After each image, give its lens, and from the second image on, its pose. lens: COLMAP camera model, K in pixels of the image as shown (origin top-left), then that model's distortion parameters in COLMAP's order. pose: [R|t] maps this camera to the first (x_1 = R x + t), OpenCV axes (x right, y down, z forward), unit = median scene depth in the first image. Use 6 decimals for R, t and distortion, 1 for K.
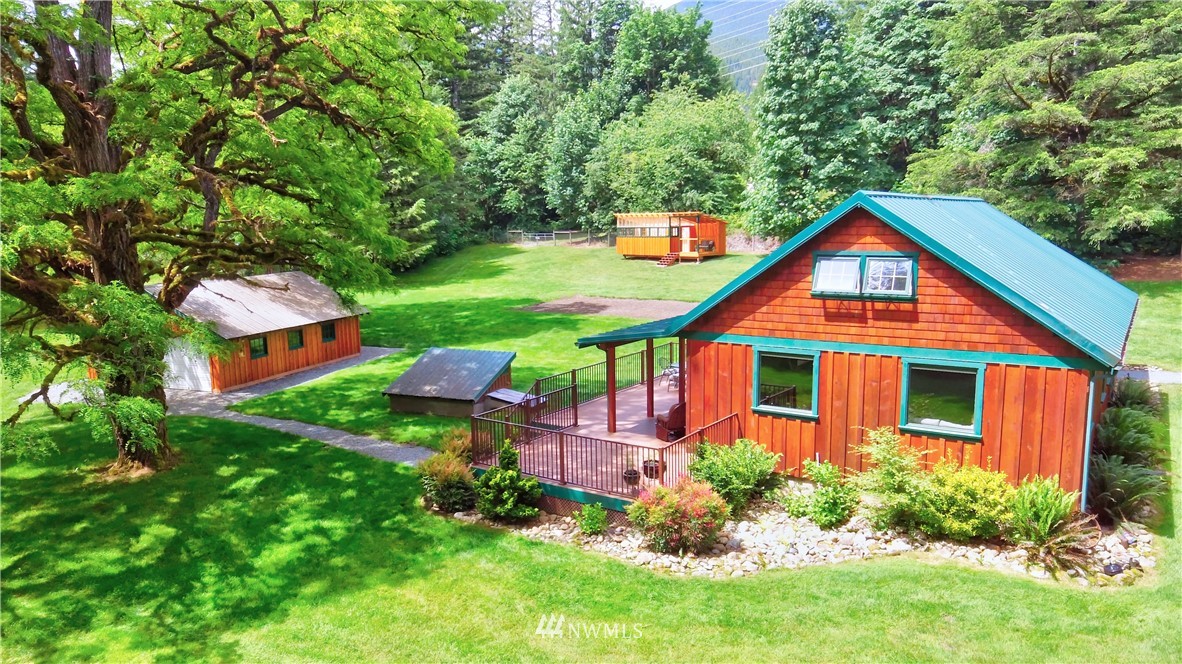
lens RADIAL K [[804.7, 0, 589.4], [0, 804.7, 334.7], [0, 0, 1]] dist [0.009849, 0.000696]
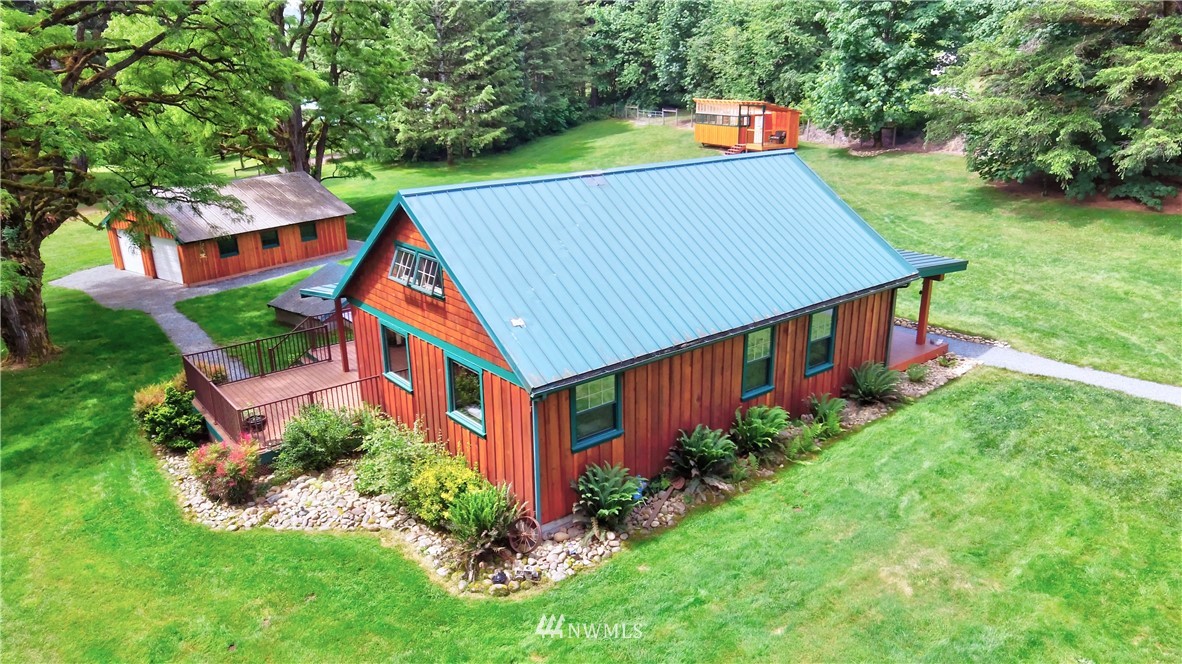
lens RADIAL K [[804.7, 0, 584.6], [0, 804.7, 339.5], [0, 0, 1]] dist [0.009849, 0.000696]
pose [[0.960570, 0.088726, -0.263501, 0.199359], [-0.039727, 0.981790, 0.185767, -0.045107], [0.275185, -0.167974, 0.946603, 0.011553]]
